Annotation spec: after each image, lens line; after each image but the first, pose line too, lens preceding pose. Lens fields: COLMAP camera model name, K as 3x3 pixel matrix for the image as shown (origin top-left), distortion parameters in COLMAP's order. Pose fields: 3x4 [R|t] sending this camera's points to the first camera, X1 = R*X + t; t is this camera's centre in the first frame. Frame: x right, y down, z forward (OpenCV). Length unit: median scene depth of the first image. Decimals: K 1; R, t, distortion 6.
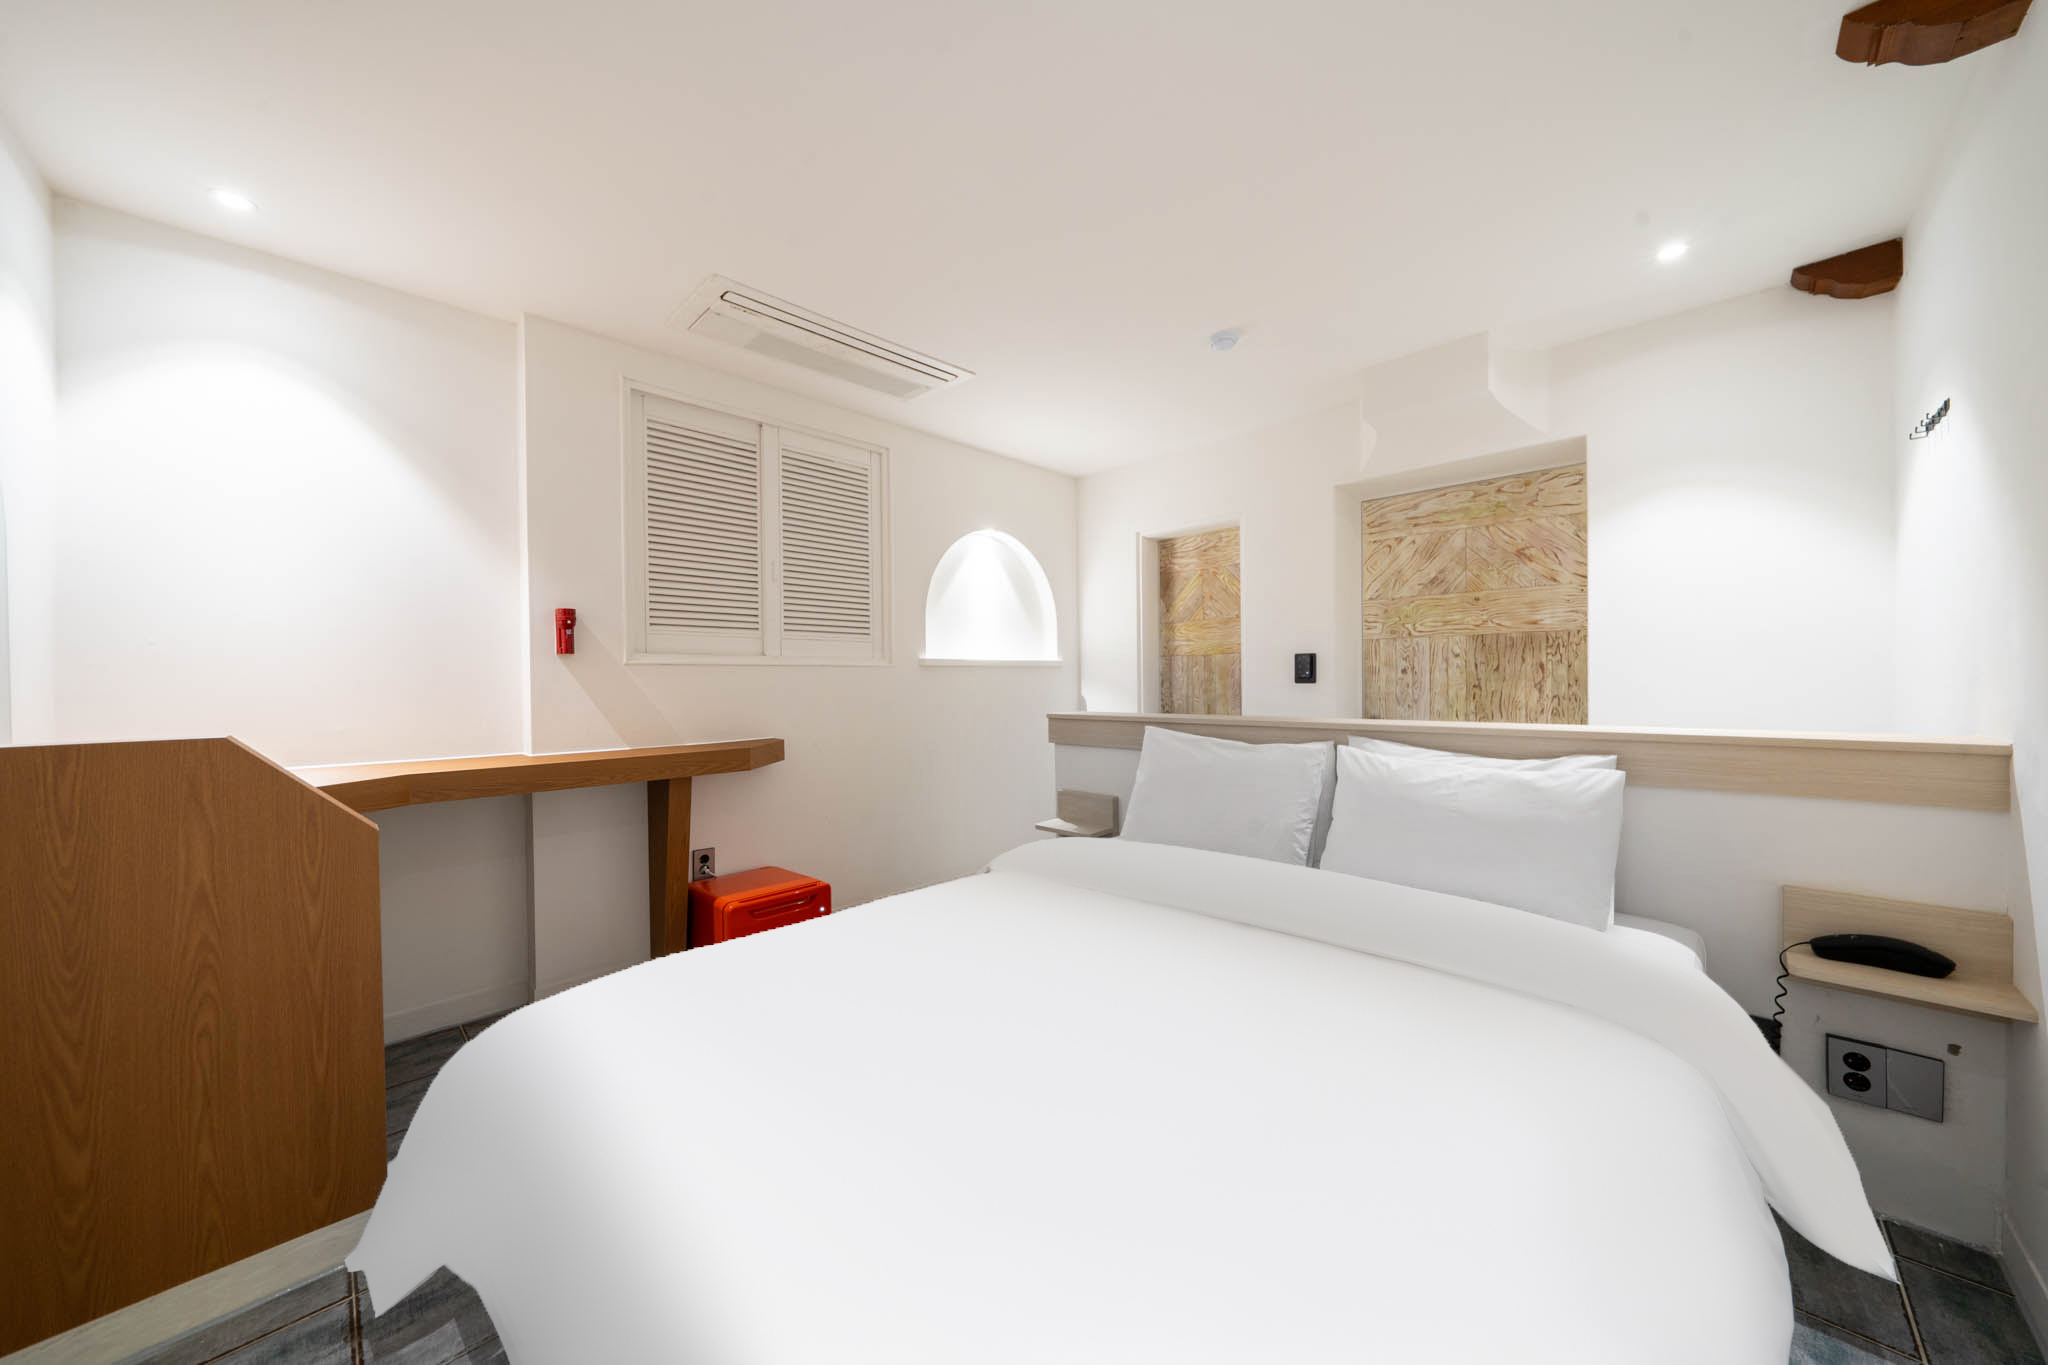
lens RADIAL K [[701.0, 0, 1037.9], [0, 701.0, 686.0], [0, 0, 1]] dist [-0.005389, 0.000240]
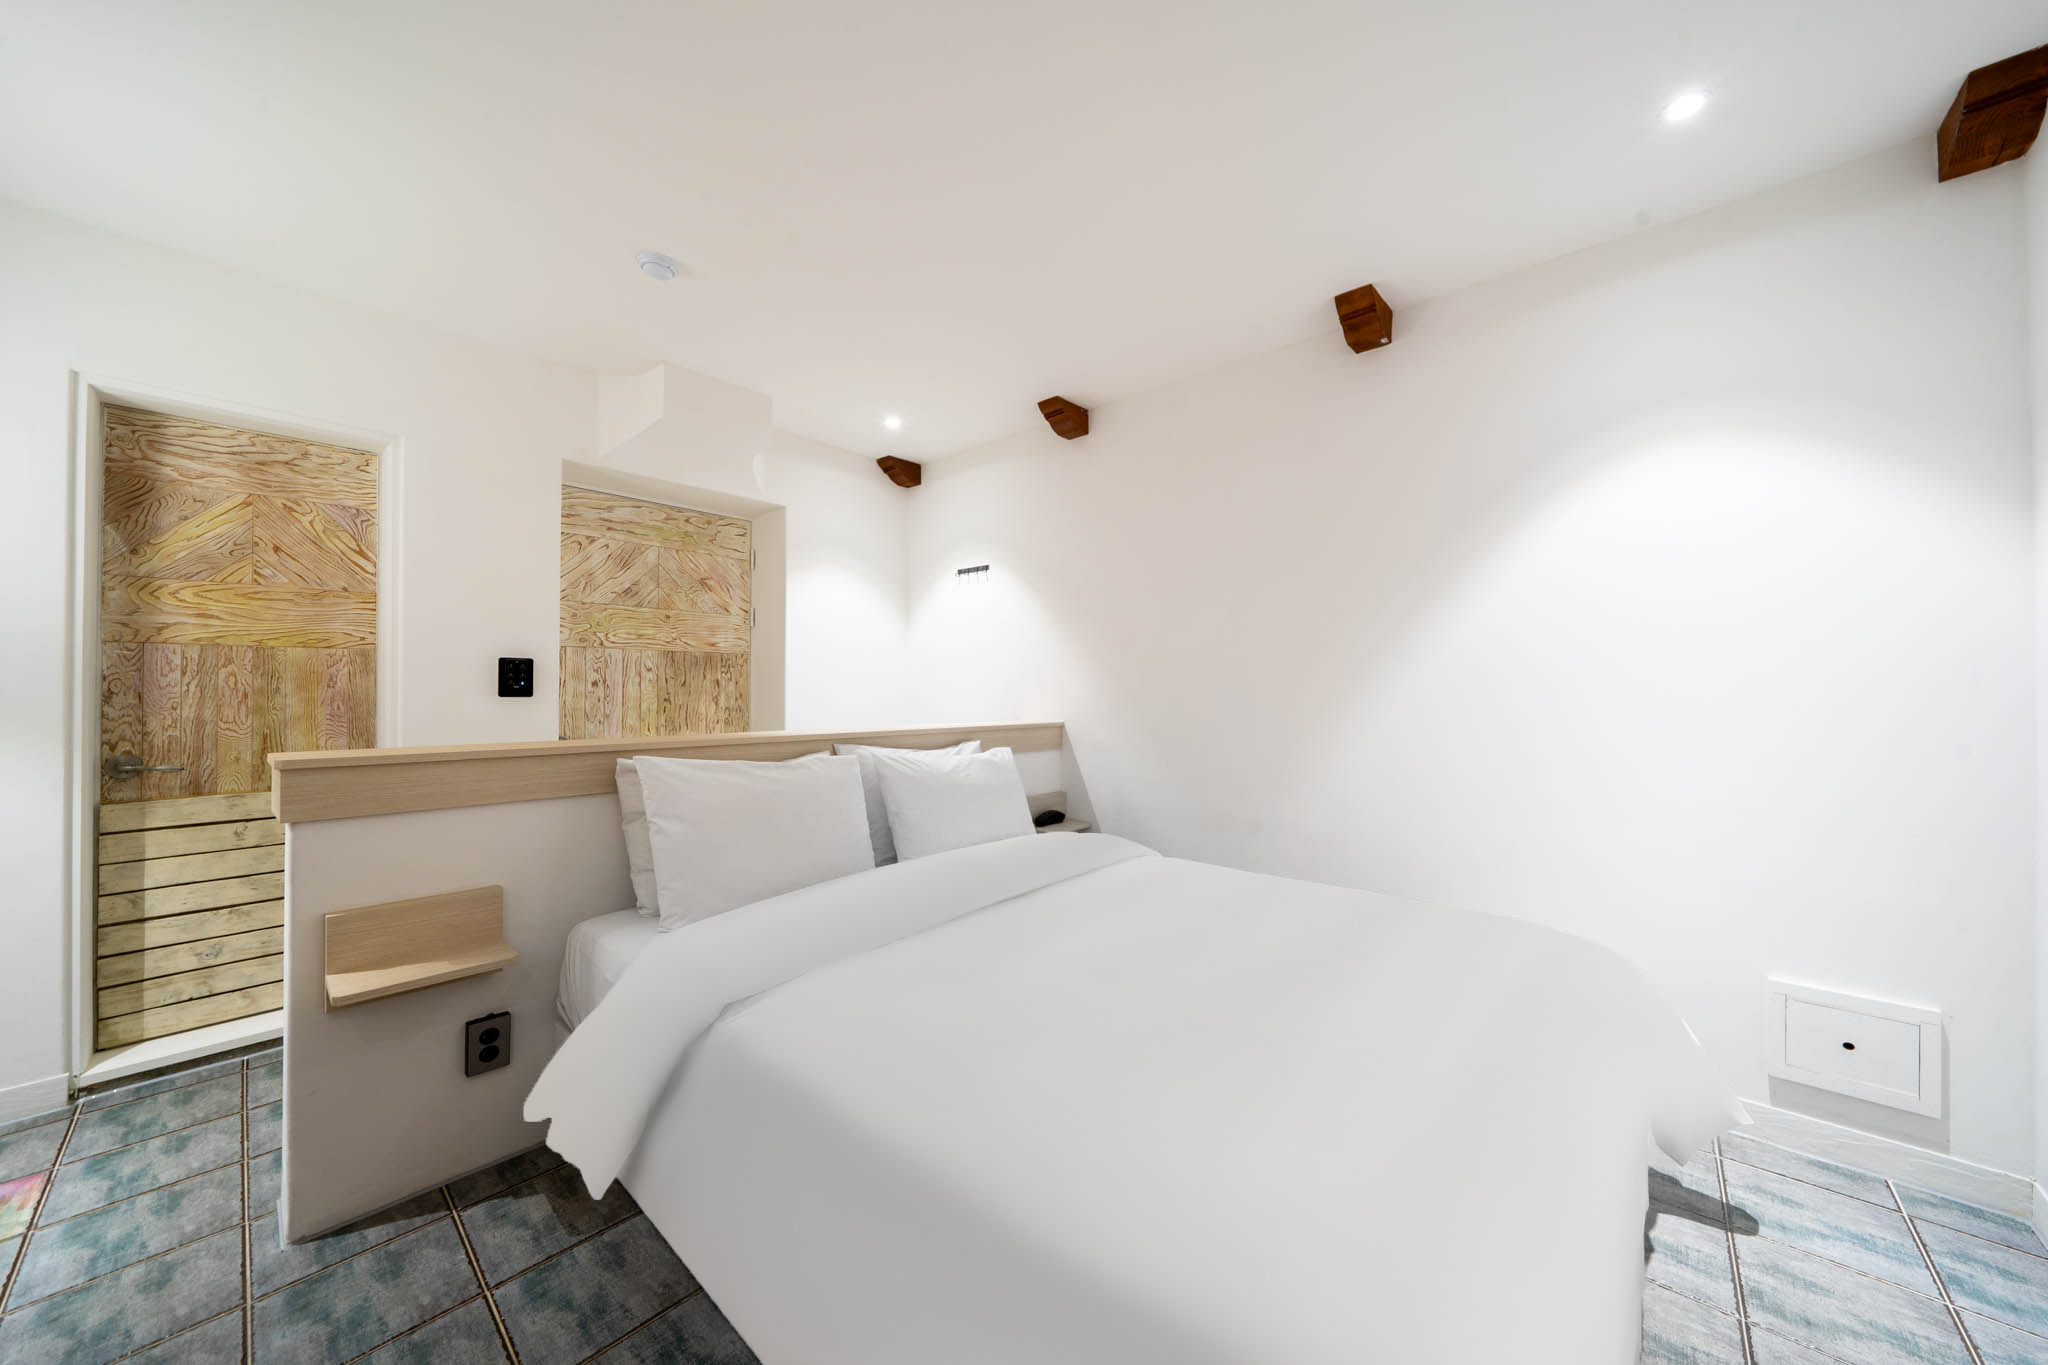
lens RADIAL K [[701.0, 0, 1037.9], [0, 701.0, 686.0], [0, 0, 1]] dist [-0.005389, 0.000240]
pose [[-0.056988, 0.018357, 0.998206, -0.431020], [0.005275, 0.999823, -0.018085, 0.001091], [-0.998361, 0.004235, -0.057075, 0.487228]]
